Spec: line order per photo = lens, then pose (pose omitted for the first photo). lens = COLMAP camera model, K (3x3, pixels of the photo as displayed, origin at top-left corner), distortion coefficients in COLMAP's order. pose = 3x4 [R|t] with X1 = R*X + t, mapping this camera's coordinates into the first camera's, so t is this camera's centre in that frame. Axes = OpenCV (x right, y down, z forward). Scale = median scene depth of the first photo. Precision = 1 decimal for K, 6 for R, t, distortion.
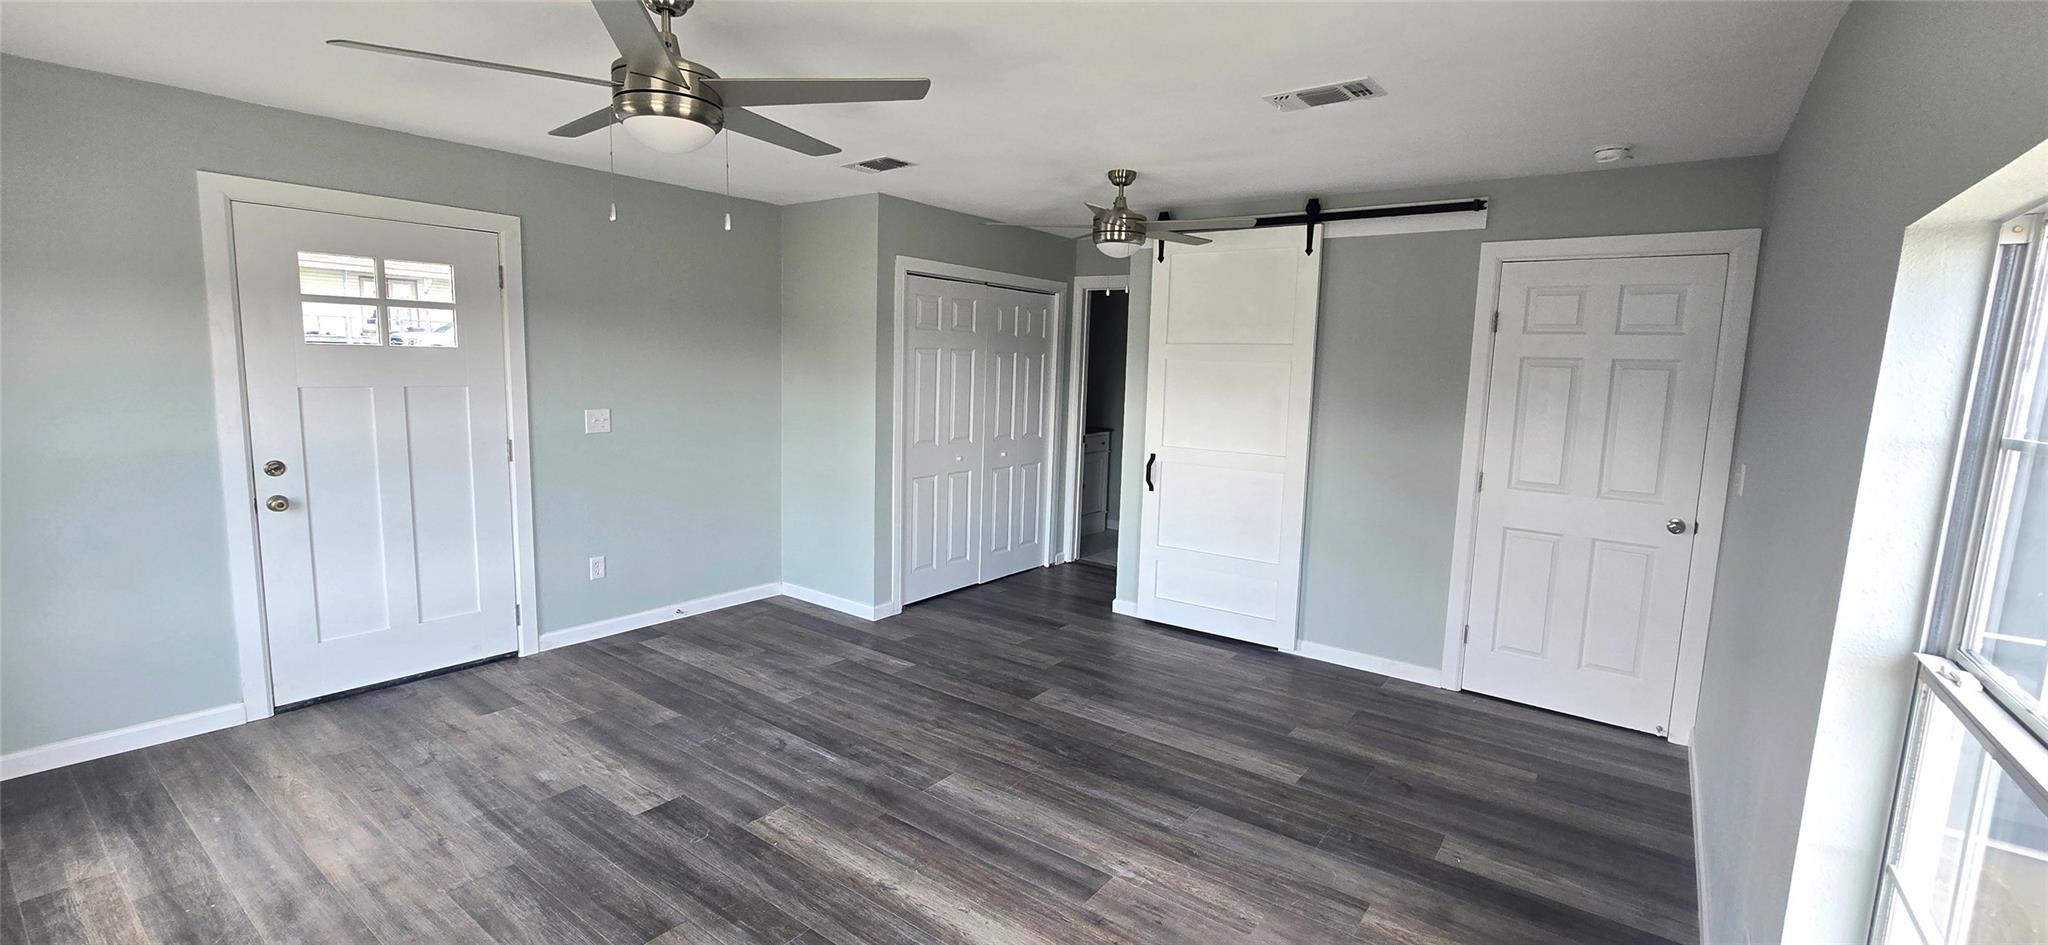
lens RADIAL K [[851.5, 0, 1030.7], [0, 851.5, 467.0], [0, 0, 1]] dist [0.001003, 0.000172]
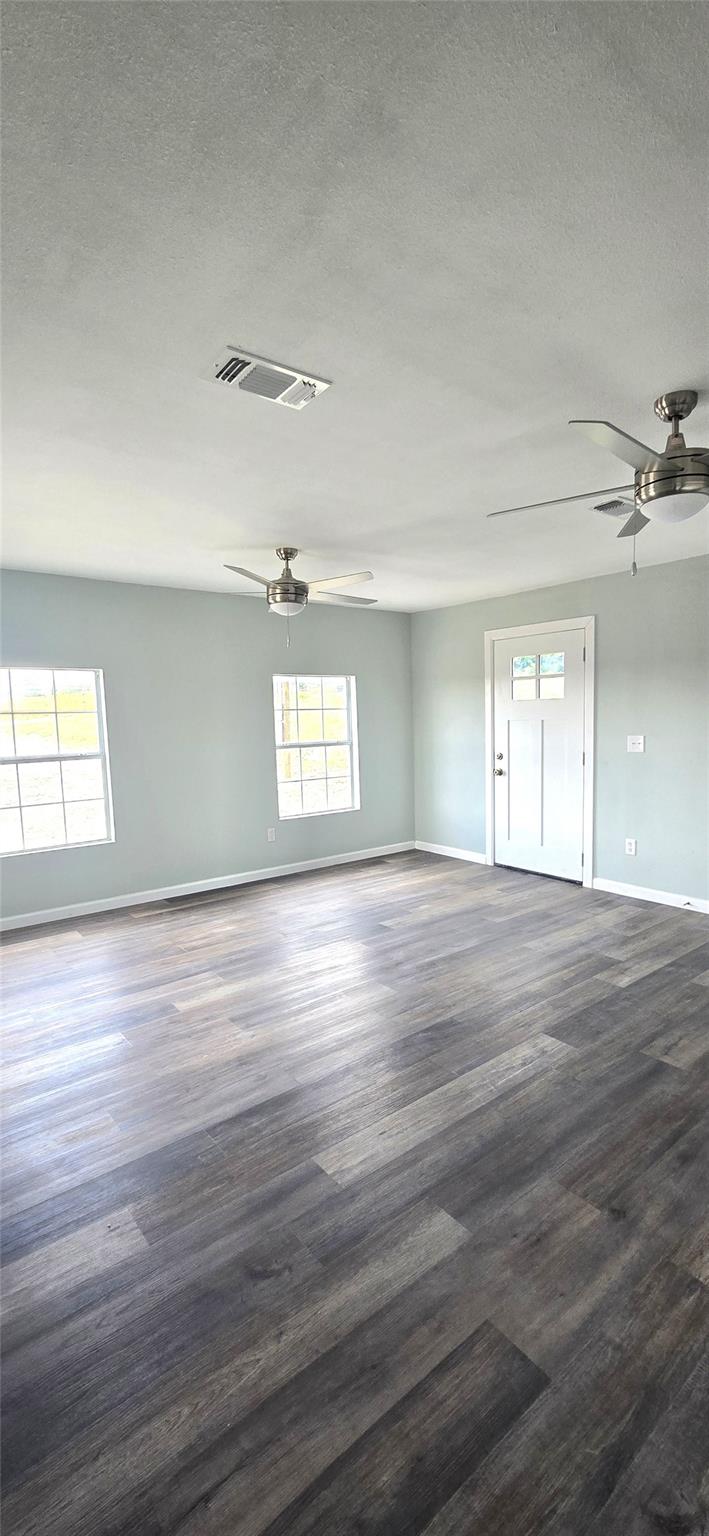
lens RADIAL K [[630.0, 0, 354.5], [0, 630.0, 768.0], [0, 0, 1]] dist [-0.000122, 0.000014]
pose [[-0.262023, 0.054691, -0.963511, 0.931006], [-0.107876, 0.990476, 0.085558, -0.078838], [0.959013, 0.126358, -0.253627, 1.209424]]
